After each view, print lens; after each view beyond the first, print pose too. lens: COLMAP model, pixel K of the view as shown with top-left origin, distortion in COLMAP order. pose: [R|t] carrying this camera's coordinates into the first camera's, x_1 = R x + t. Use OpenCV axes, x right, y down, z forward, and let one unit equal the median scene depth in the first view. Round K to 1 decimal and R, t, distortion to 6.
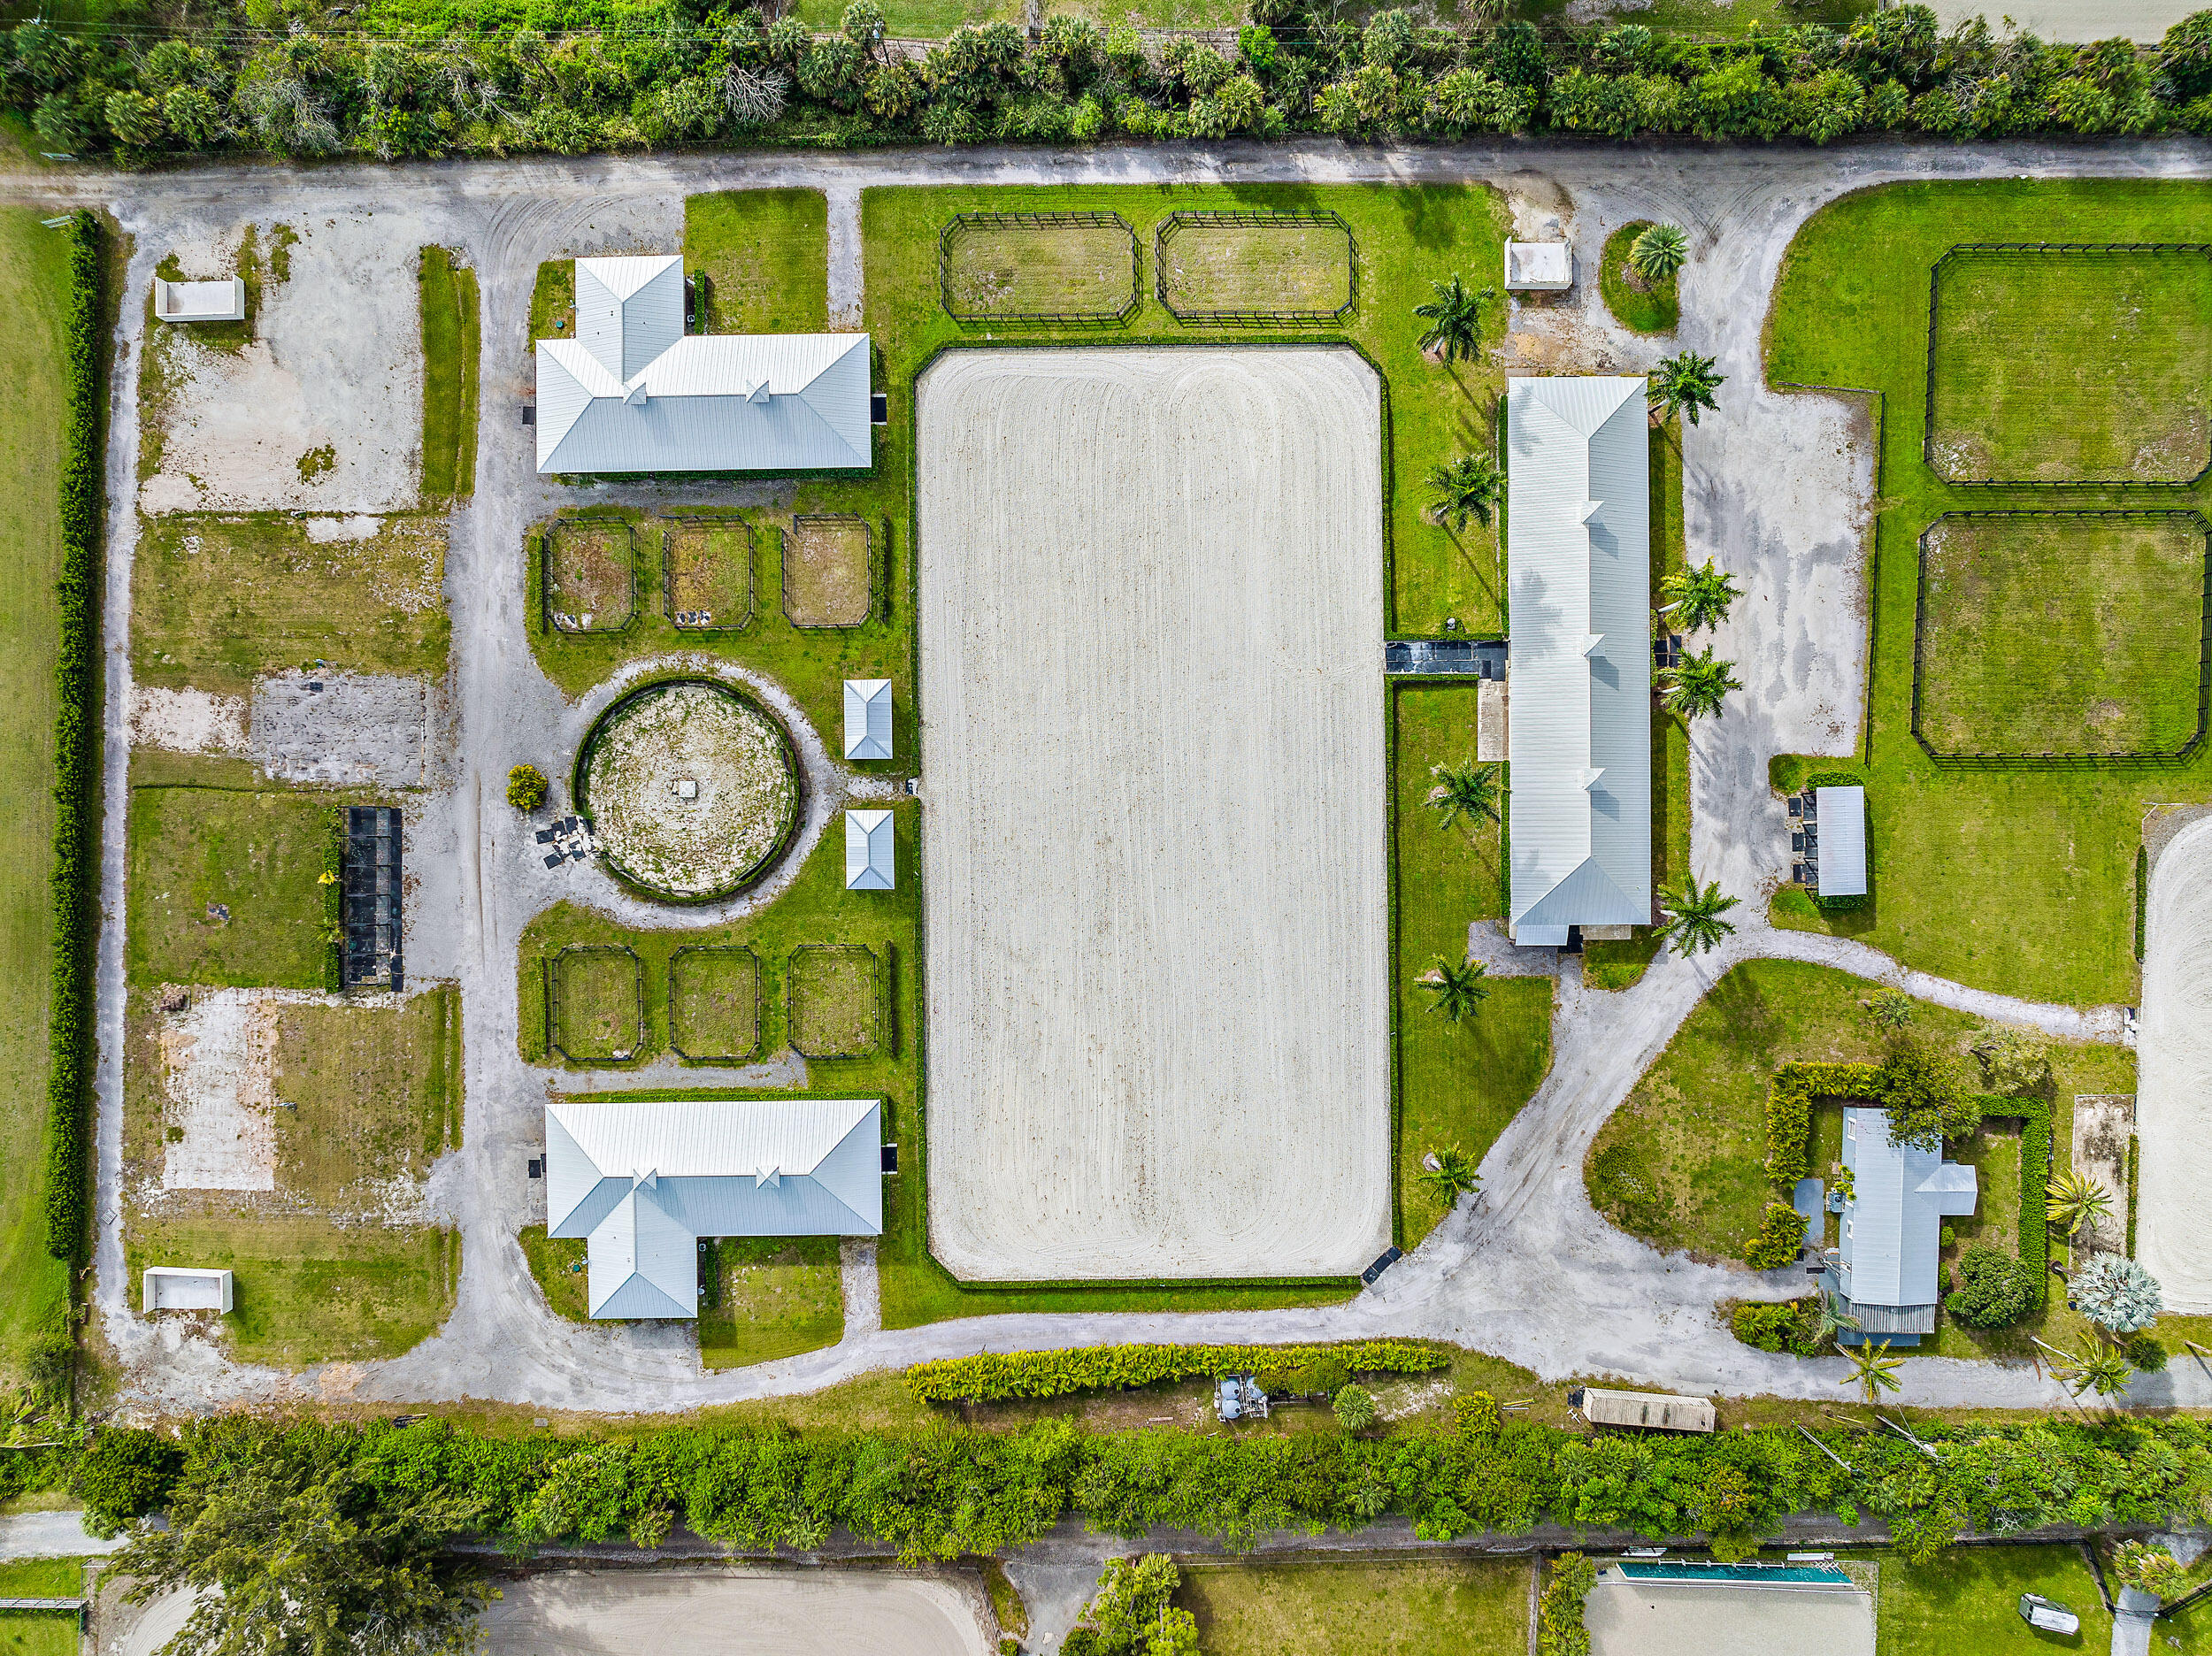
lens RADIAL K [[1554.1, 0, 1108.7], [0, 1554.1, 833.0], [0, 0, 1]] dist [-0.040312, 0.009949]
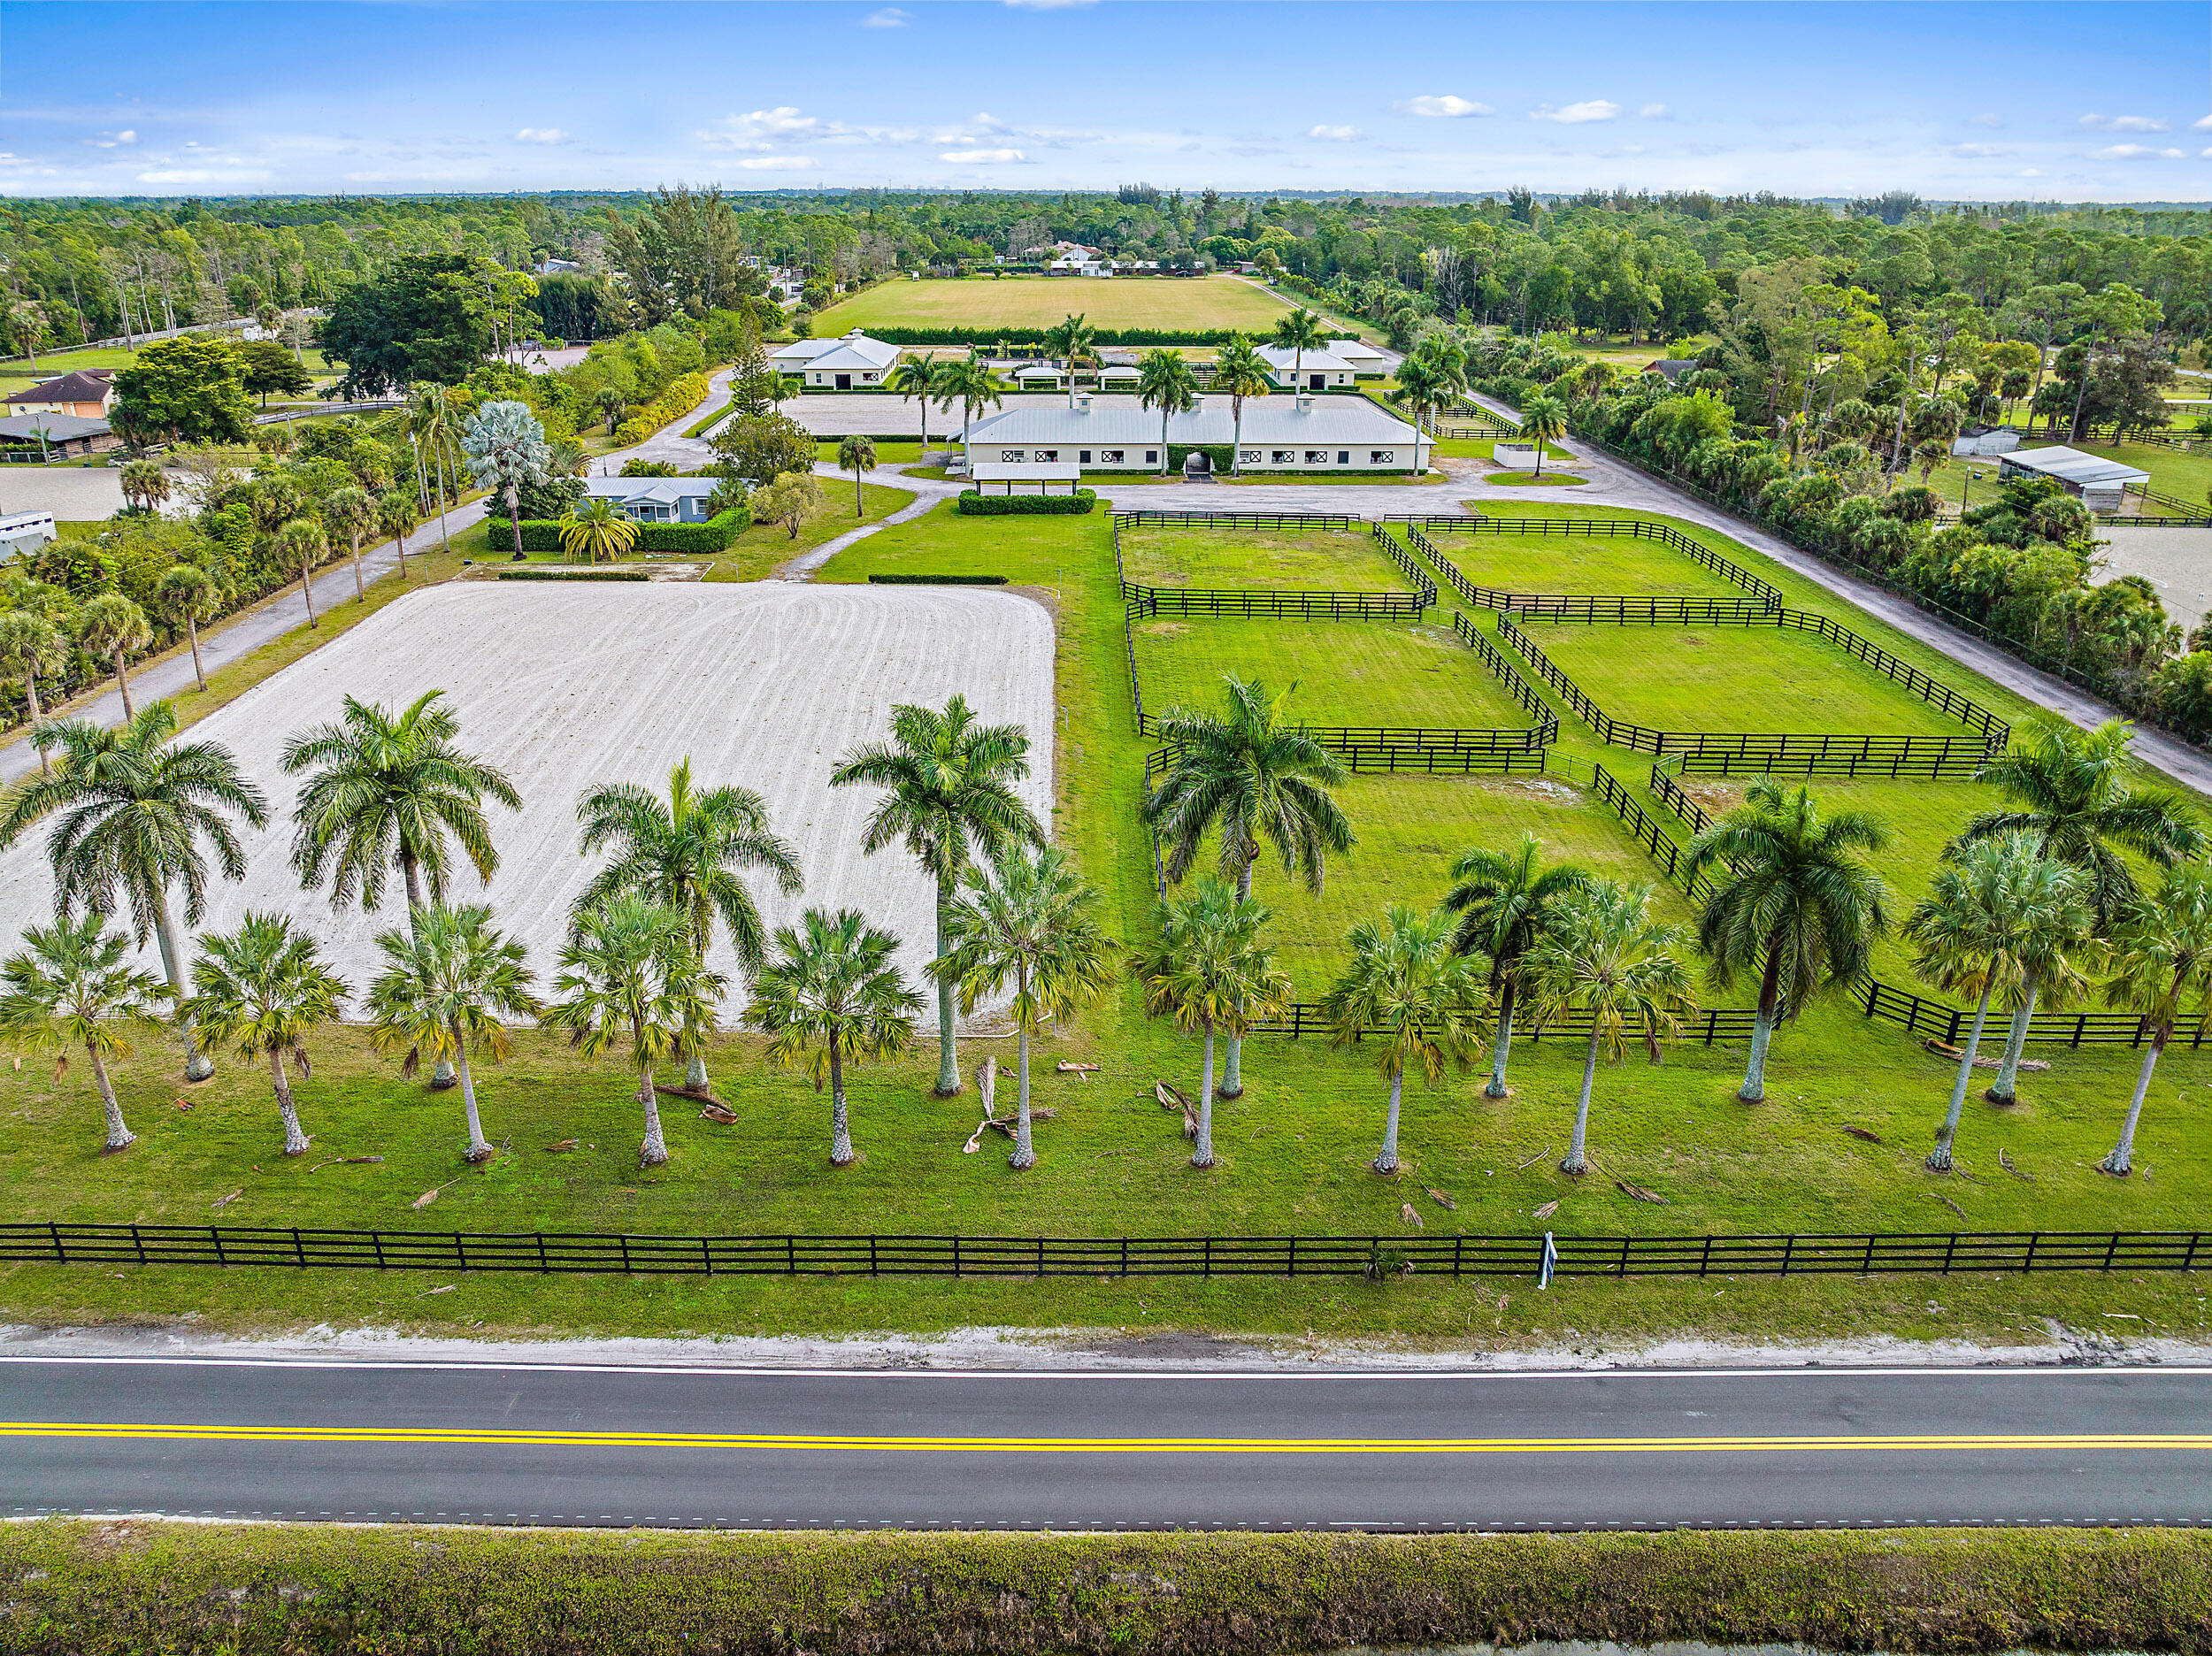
lens RADIAL K [[1559.8, 0, 1098.0], [0, 1559.8, 824.1], [0, 0, 1]] dist [-0.042527, 0.009100]
pose [[0.010495, 0.375690, -0.926686, 1.485554], [-0.999936, 0.000052, -0.011303, -0.030019], [-0.004198, 0.926745, 0.375667, 0.811827]]
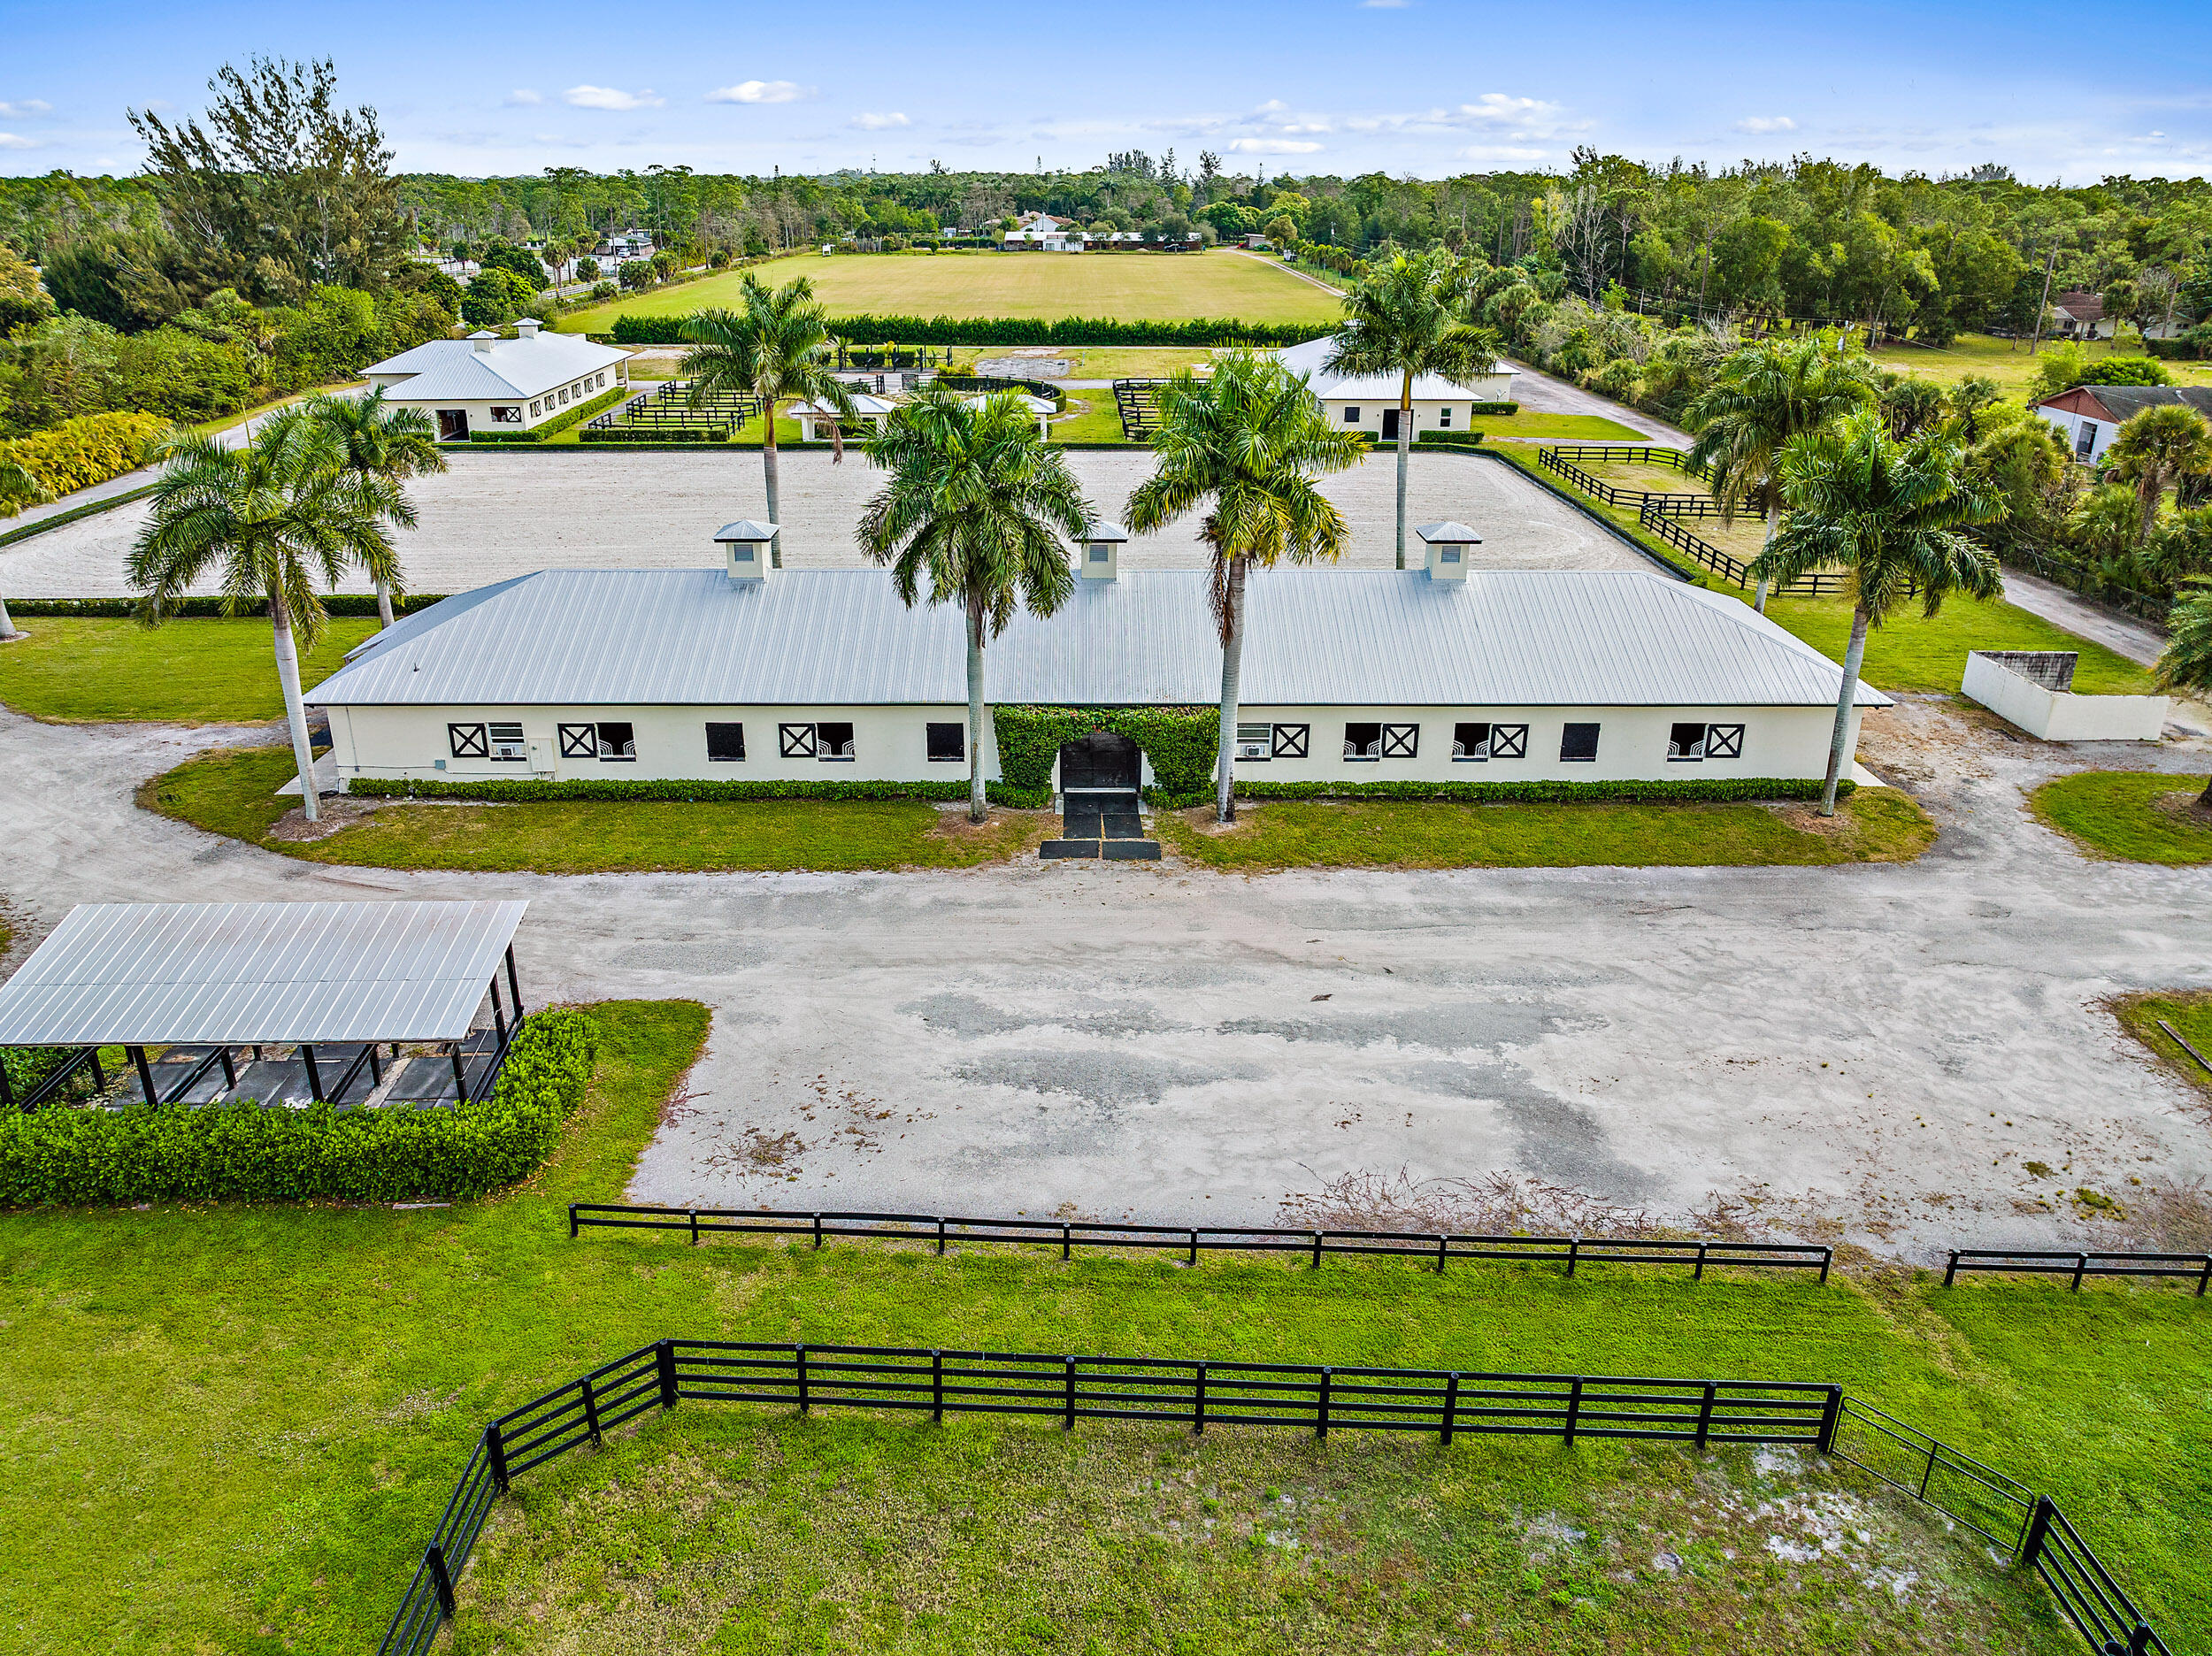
lens RADIAL K [[1559.8, 0, 1098.0], [0, 1559.8, 824.1], [0, 0, 1]] dist [-0.042527, 0.009100]
pose [[0.006194, 0.381145, -0.924495, 0.661039], [-0.999964, -0.003000, -0.007936, -0.112373], [-0.005798, 0.924511, 0.381112, 0.875321]]
